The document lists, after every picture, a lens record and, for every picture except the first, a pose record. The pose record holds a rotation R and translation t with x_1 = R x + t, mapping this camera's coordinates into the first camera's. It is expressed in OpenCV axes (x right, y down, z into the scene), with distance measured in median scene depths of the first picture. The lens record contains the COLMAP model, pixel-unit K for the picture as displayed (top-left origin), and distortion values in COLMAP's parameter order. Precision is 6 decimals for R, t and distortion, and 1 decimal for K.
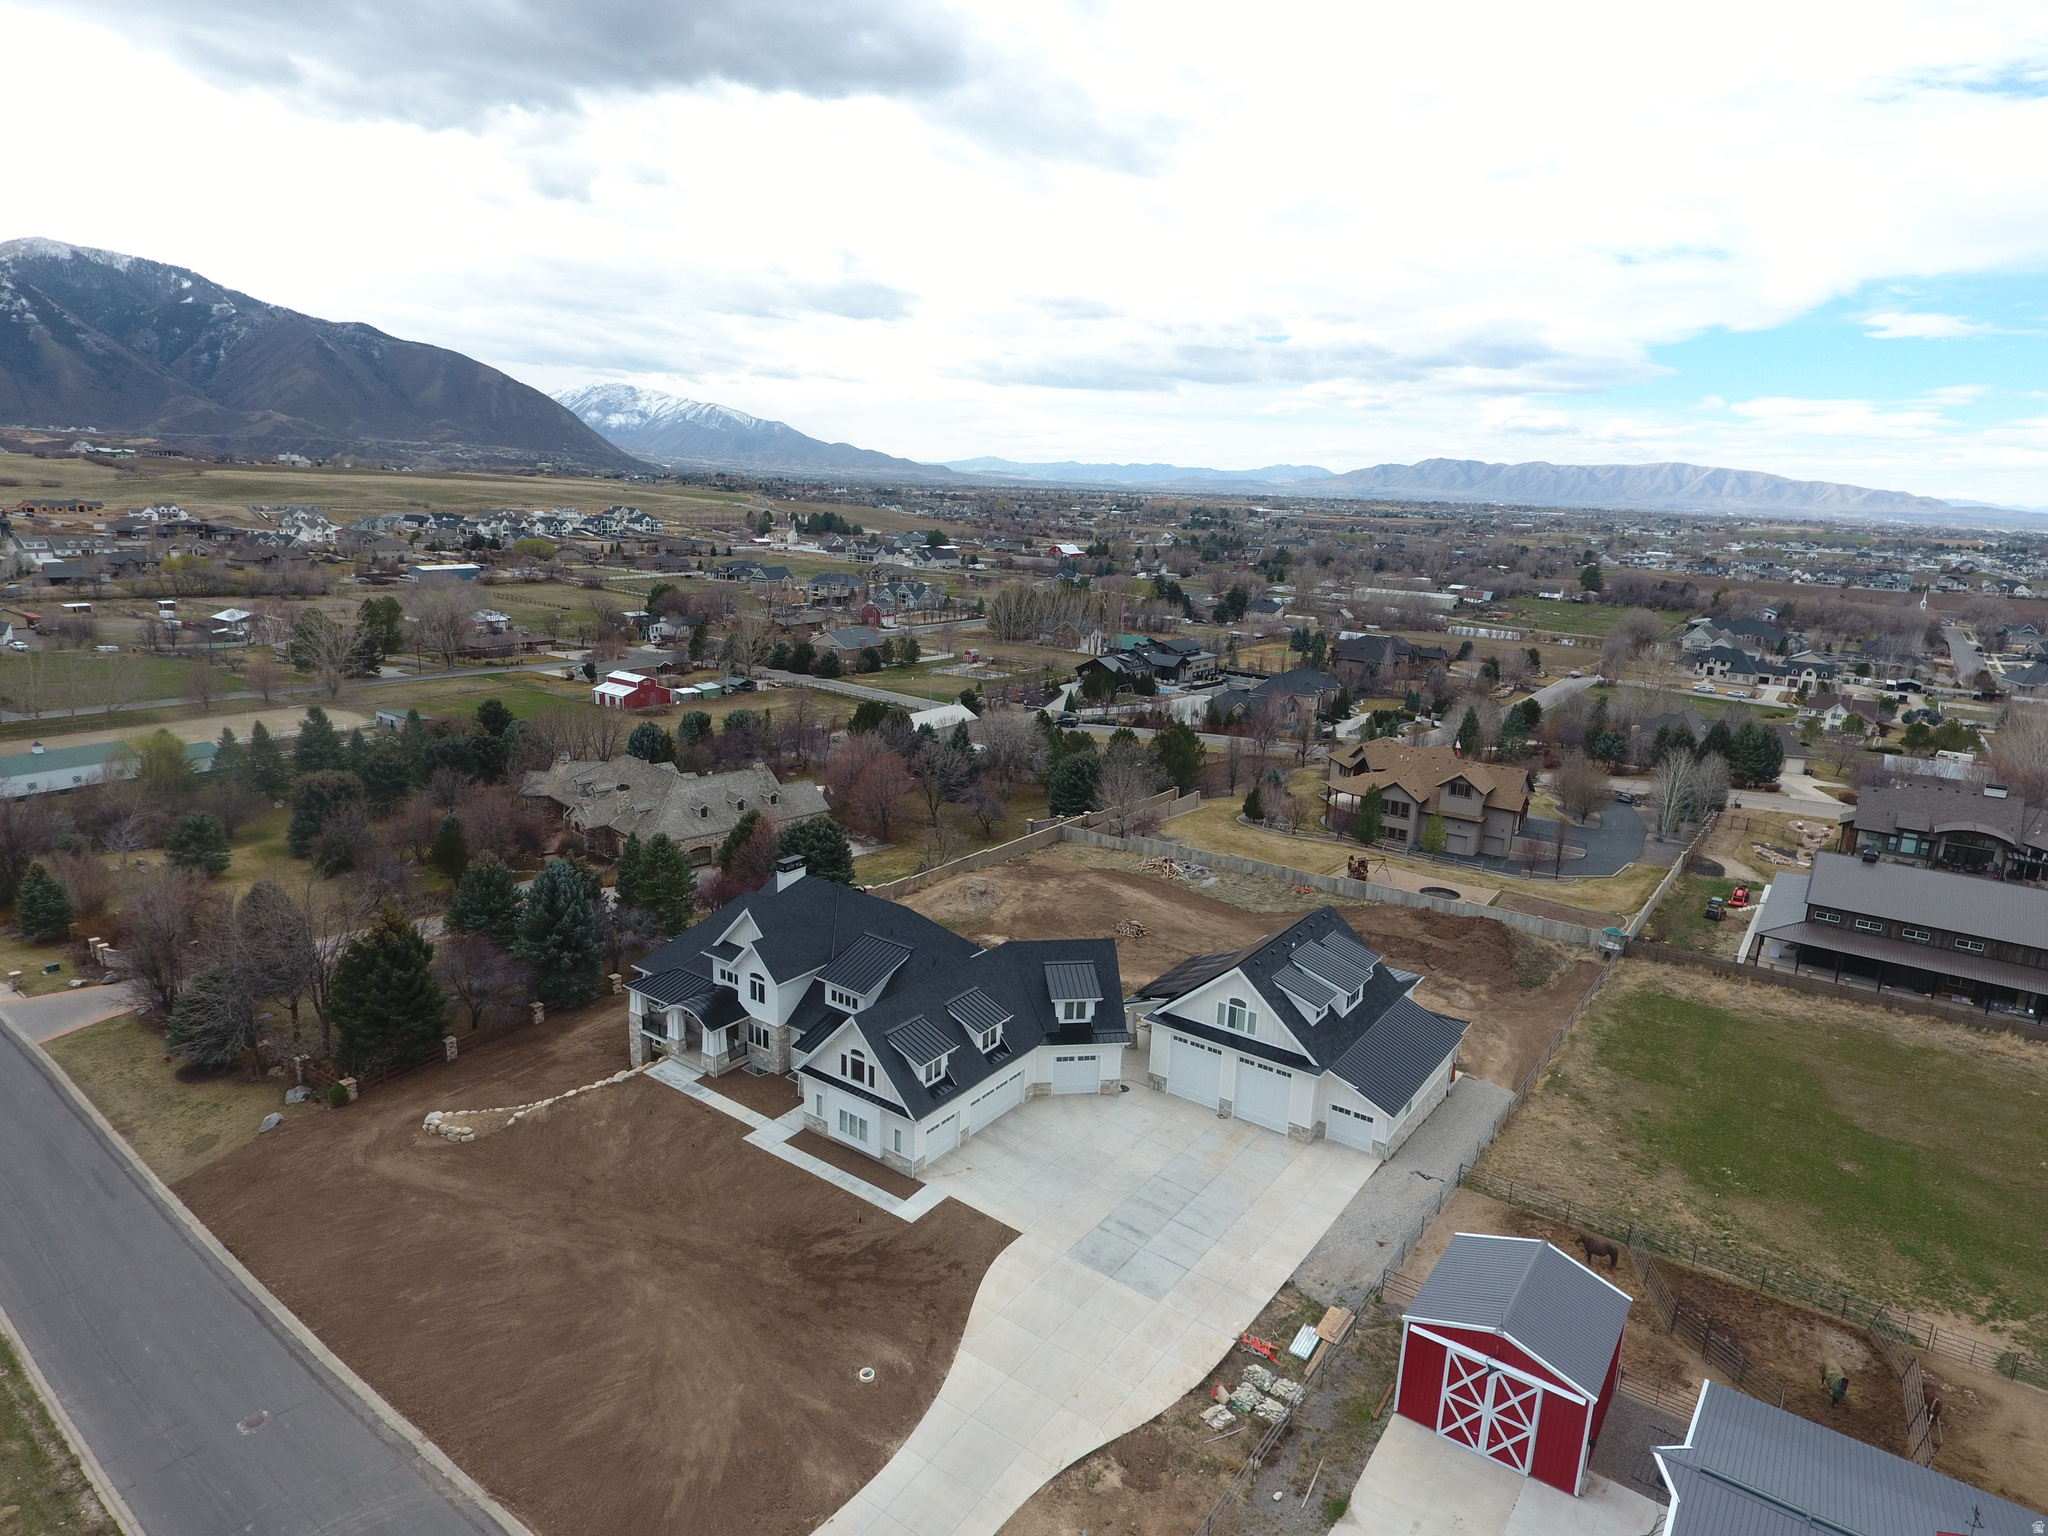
lens RADIAL K [[1202.2, 0, 1026.9], [0, 1202.2, 761.8], [0, 0, 1]] dist [-0.003915, -0.000399]
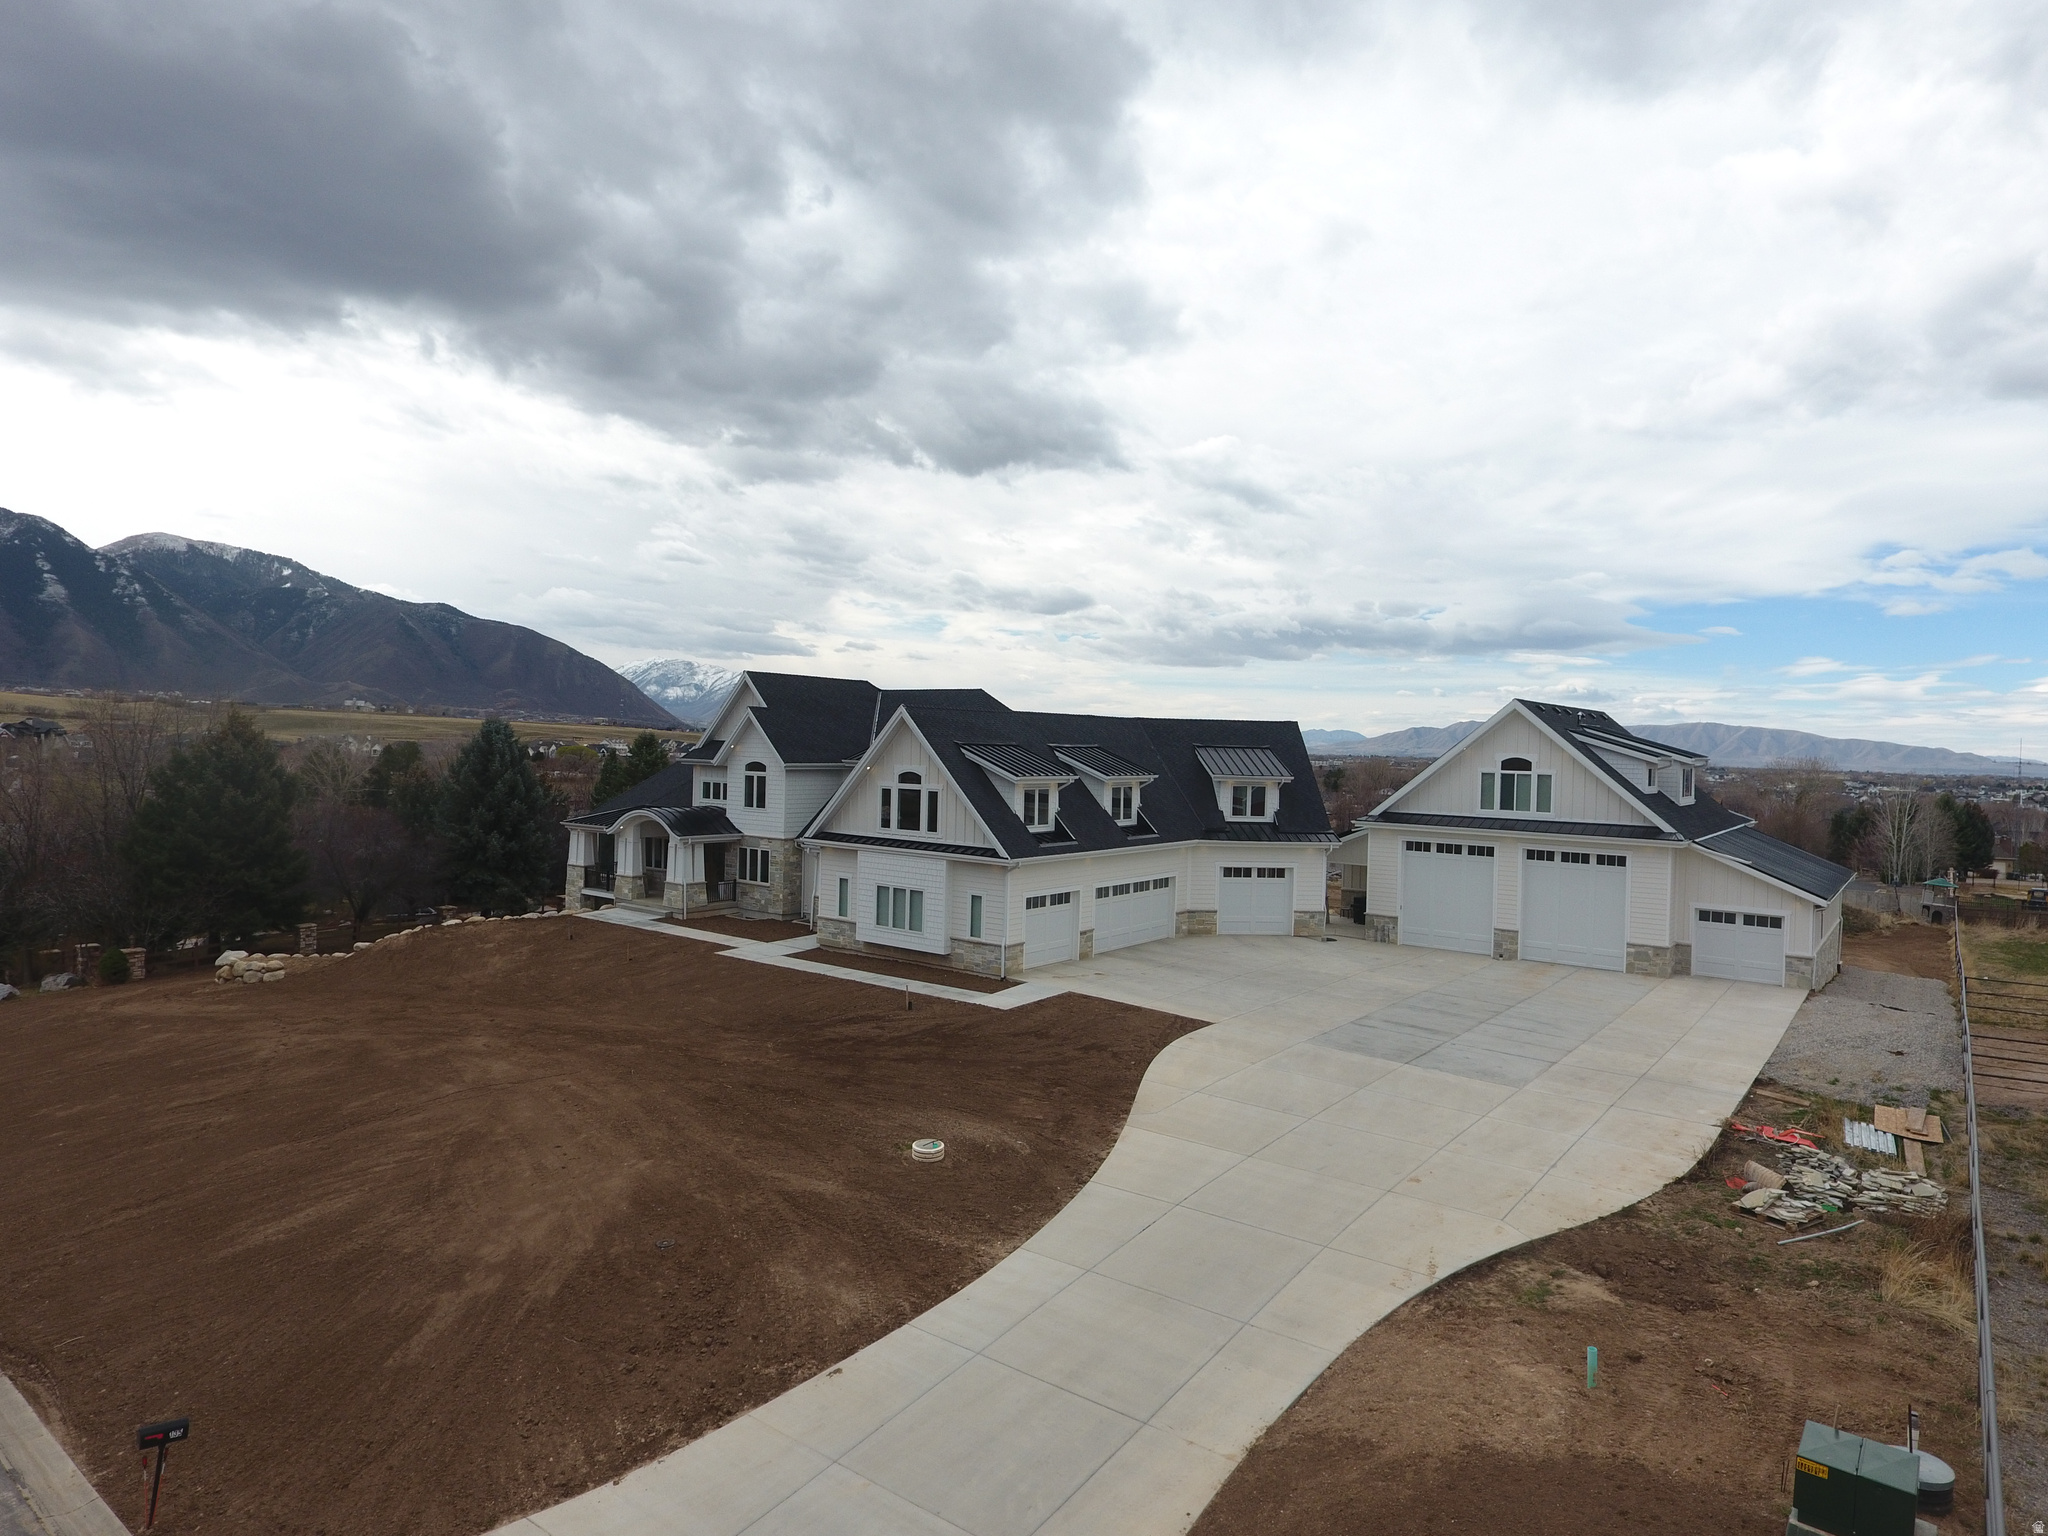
lens RADIAL K [[1202.2, 0, 1027.8], [0, 1202.2, 770.1], [0, 0, 1]] dist [-0.003915, -0.000399]
pose [[0.999458, -0.007055, -0.032166, -0.058745], [0.000214, 0.978153, -0.207888, 0.338007], [0.032930, 0.207768, 0.977624, 0.388986]]
